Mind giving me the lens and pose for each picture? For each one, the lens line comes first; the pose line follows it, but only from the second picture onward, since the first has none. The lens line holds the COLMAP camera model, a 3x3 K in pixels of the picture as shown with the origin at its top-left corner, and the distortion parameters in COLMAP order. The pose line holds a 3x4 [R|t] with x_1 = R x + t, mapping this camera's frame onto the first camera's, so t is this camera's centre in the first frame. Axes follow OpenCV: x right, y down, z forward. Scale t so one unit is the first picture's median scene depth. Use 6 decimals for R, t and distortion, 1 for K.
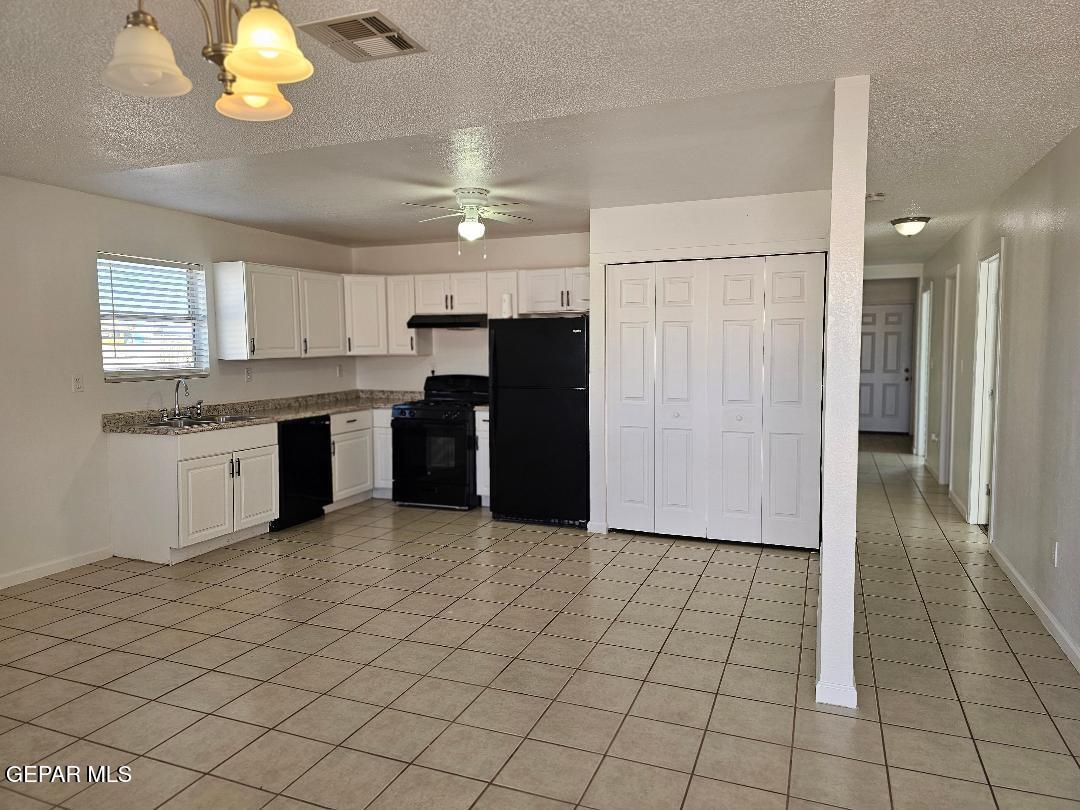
lens RADIAL K [[705.3, 0, 541.5], [0, 705.3, 384.3], [0, 0, 1]] dist [0.000702, 0.000103]
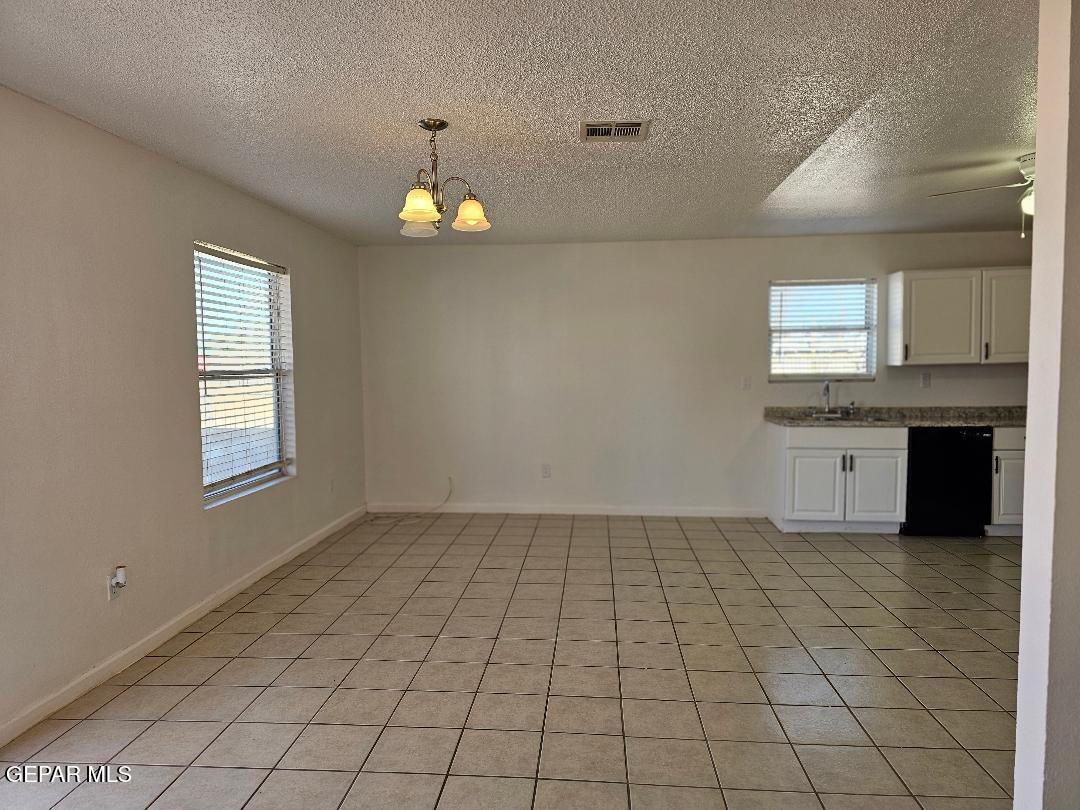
lens RADIAL K [[699.8, 0, 540.0], [0, 699.8, 405.0], [0, 0, 1]] dist [0.000667, 0.000640]
pose [[0.289153, 0.060930, -0.955342, 0.430489], [-0.038788, 0.997898, 0.051905, -0.010152], [0.956497, 0.022047, 0.290909, 0.197098]]
